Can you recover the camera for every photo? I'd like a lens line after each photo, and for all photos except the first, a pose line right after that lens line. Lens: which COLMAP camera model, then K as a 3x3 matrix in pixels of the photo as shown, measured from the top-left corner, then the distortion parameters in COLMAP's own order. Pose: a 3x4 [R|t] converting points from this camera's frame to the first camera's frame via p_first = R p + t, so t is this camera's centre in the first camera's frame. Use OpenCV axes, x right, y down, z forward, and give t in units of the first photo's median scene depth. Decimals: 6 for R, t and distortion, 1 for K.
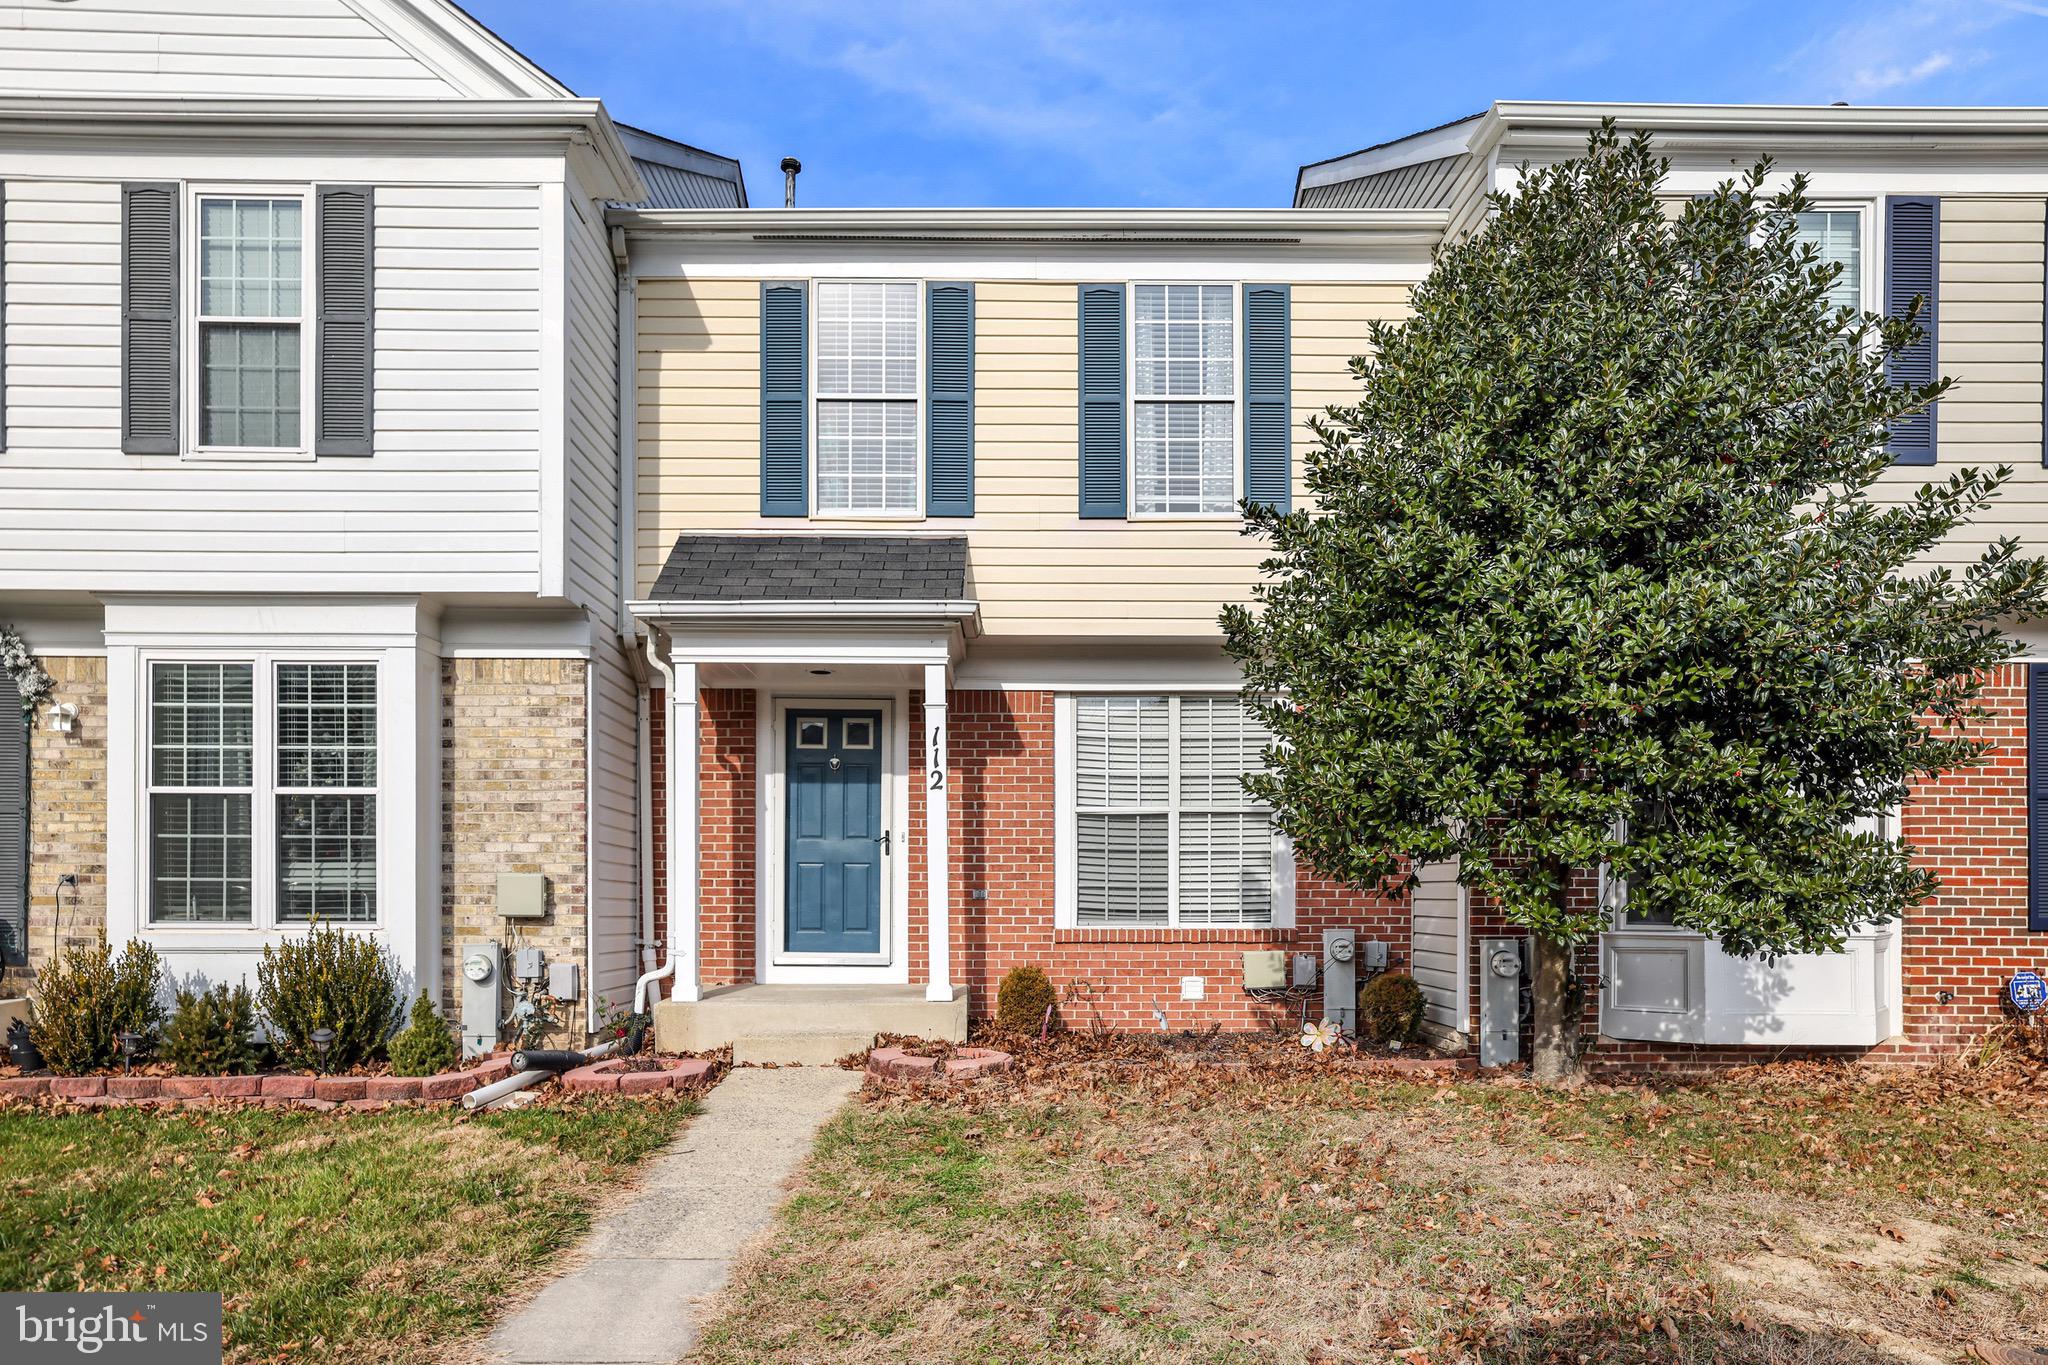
lens RADIAL K [[2489.8, 0, 1024.0], [0, 2489.8, 682.5], [0, 0, 1]] dist [-0.006435, 0.004875]
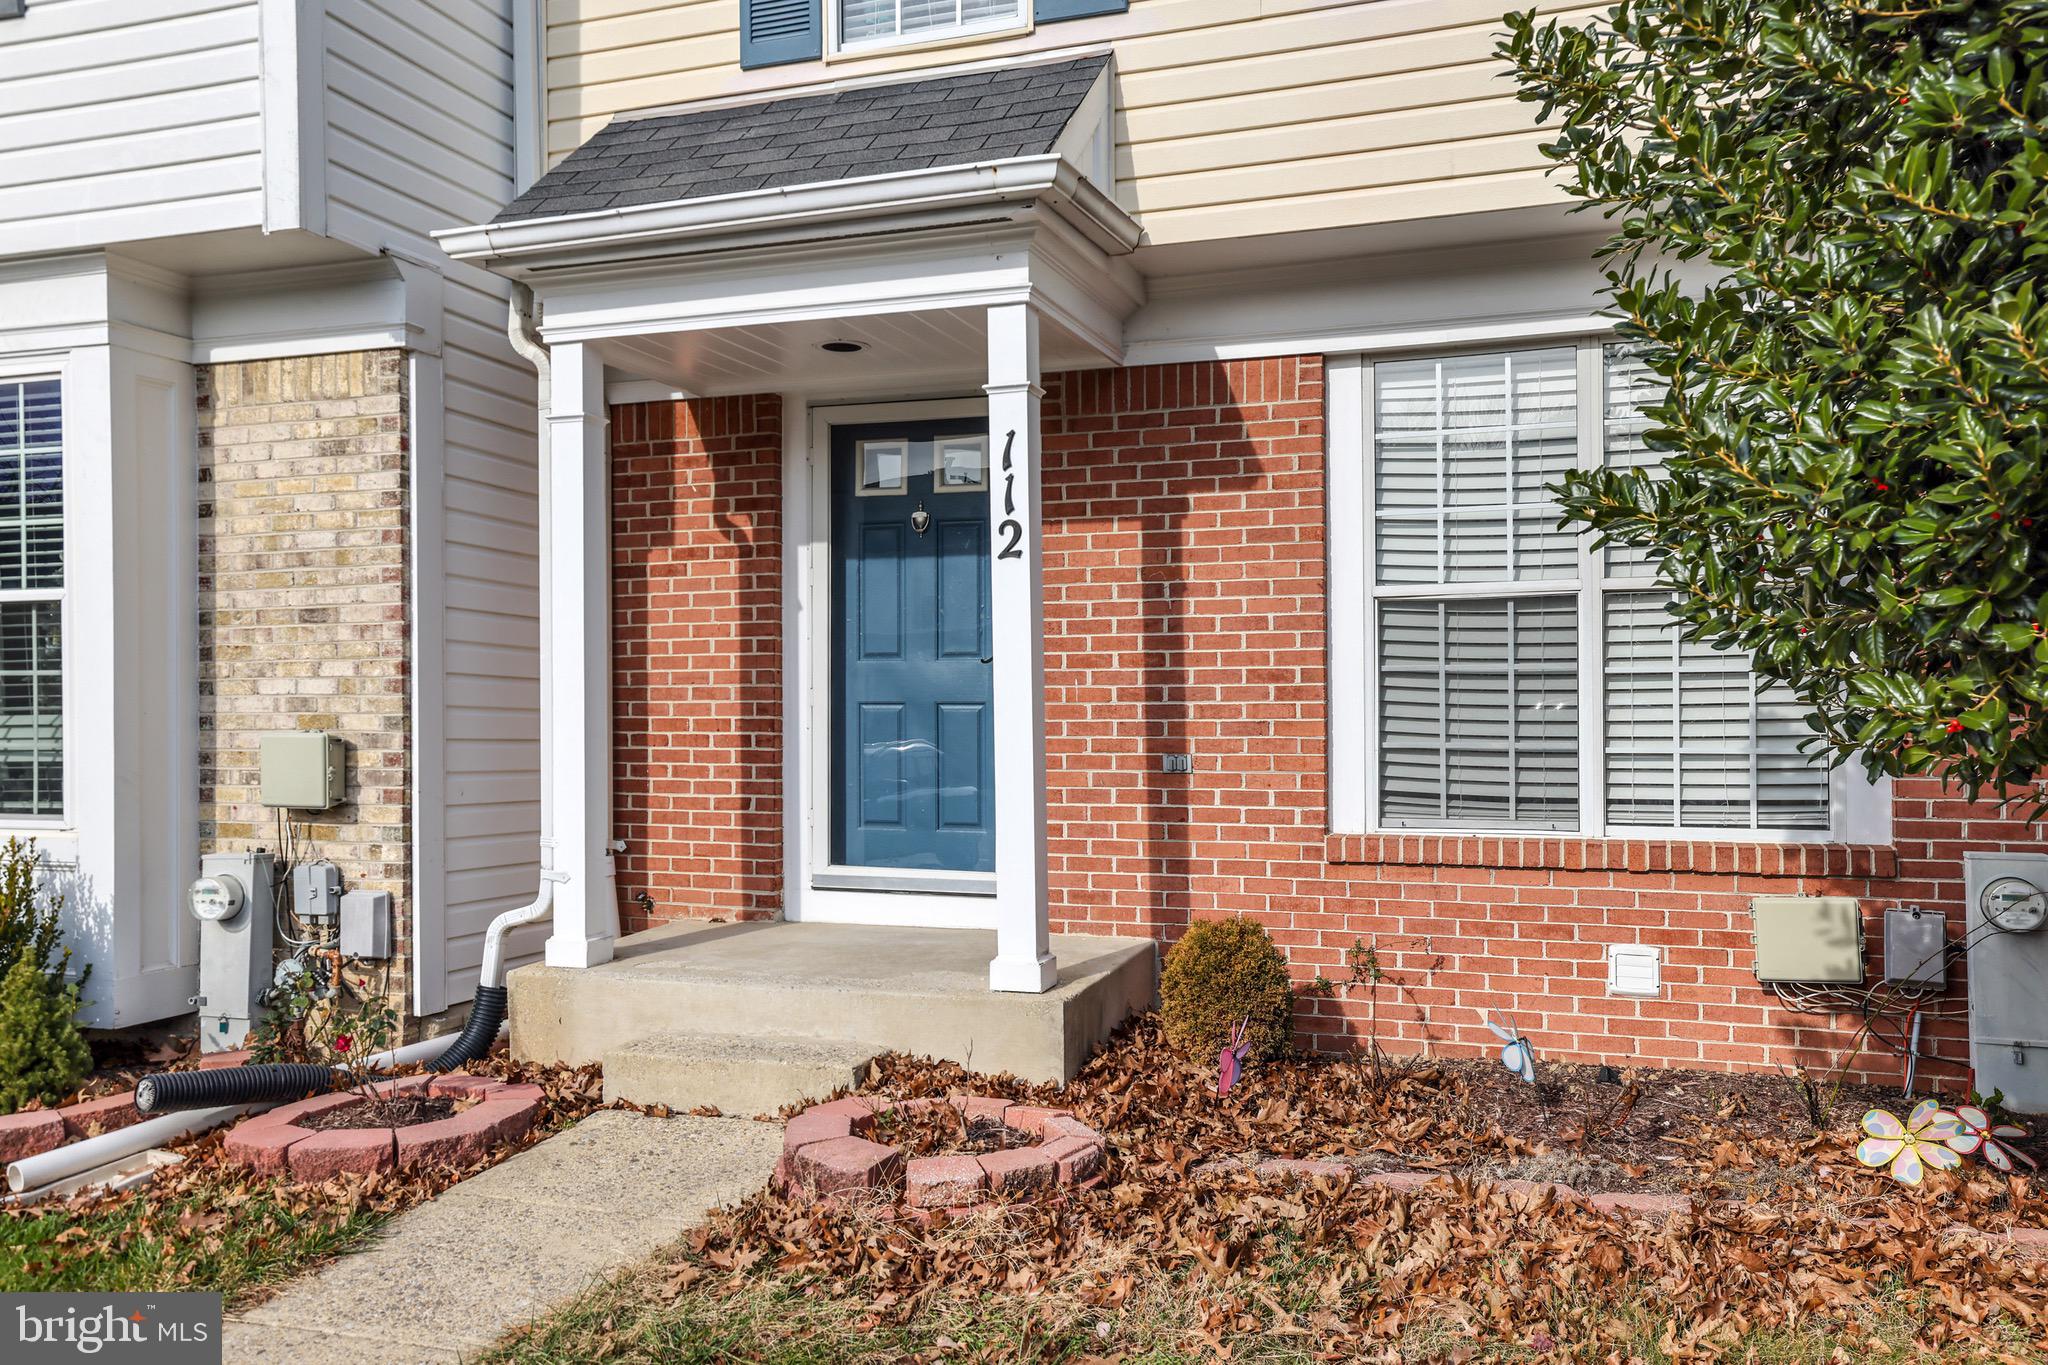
lens RADIAL K [[1778.5, 0, 1024.8], [0, 1778.5, 629.4], [0, 0, 1]] dist [0.010990, 0.089465]
pose [[0.882044, -0.020981, -0.470701, 0.129180], [0.048693, 0.997718, 0.046773, 0.039900], [0.468645, -0.064175, 0.881052, 0.678851]]
